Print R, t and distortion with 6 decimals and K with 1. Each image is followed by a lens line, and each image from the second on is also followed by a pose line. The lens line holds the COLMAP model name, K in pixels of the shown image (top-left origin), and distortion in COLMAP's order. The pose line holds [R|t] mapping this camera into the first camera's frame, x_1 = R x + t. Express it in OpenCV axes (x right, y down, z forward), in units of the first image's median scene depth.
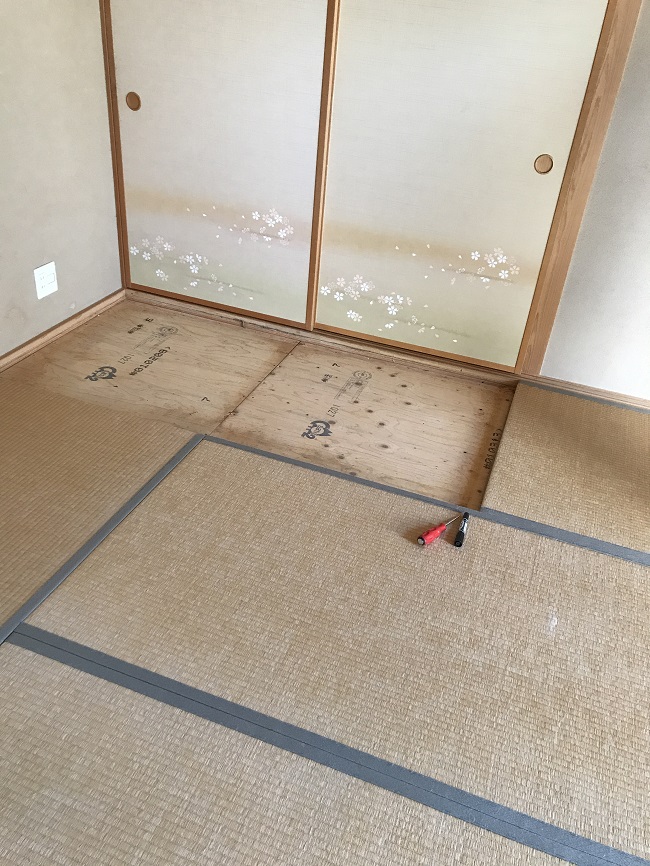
lens RADIAL K [[712.3, 0, 325.0], [0, 712.3, 433.0], [0, 0, 1]] dist [0.000642, -0.003657]
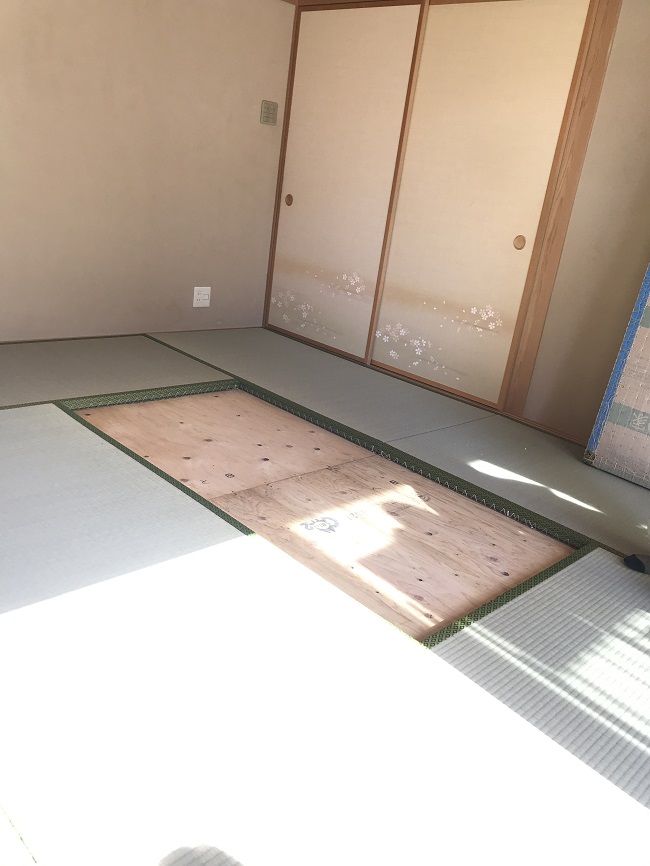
lens RADIAL K [[712.3, 0, 325.0], [0, 712.3, 433.0], [0, 0, 1]] dist [0.000642, -0.003657]
pose [[0.902199, 0.186920, -0.388714, 0.472914], [-0.285243, 0.934570, -0.212638, 0.293942], [0.323534, 0.302719, 0.896486, -0.183519]]
